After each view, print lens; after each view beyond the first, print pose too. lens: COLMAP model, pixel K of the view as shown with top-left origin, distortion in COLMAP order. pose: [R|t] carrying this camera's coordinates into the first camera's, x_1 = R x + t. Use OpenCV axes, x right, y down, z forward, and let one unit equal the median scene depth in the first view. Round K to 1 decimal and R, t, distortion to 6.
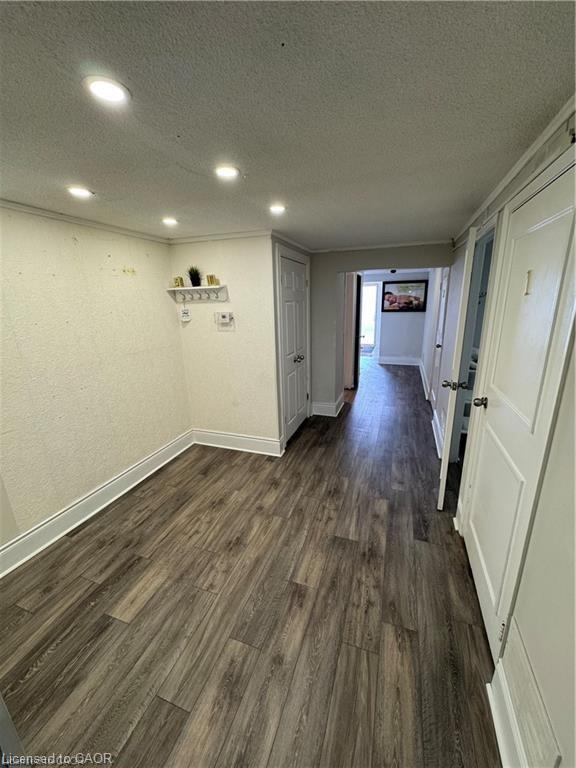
lens RADIAL K [[305.3, 0, 287.8], [0, 305.3, 384.9], [0, 0, 1]] dist [0.000822, -0.000649]
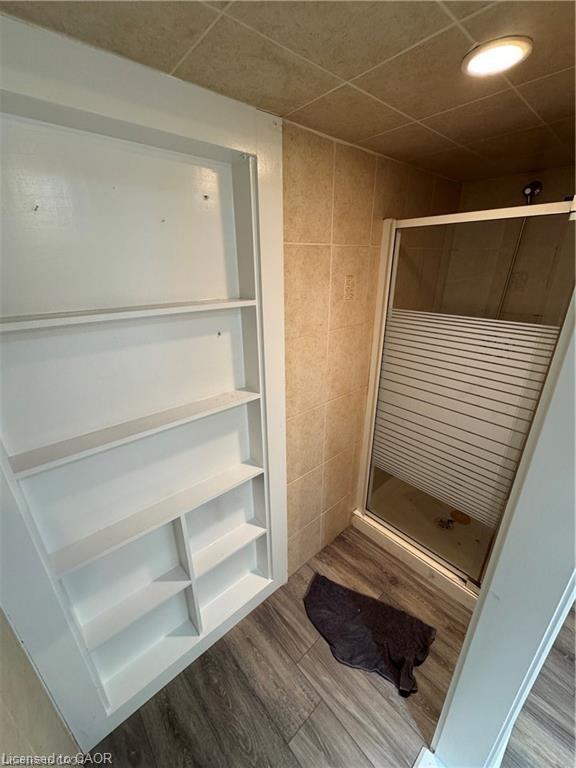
lens RADIAL K [[305.3, 0, 289.4], [0, 305.3, 383.0], [0, 0, 1]] dist [0.000822, -0.000649]
pose [[-0.476260, 0.340227, -0.810816, 0.520311], [-0.215621, 0.848768, 0.482805, -0.105516], [0.852457, 0.404770, -0.330874, 0.486357]]
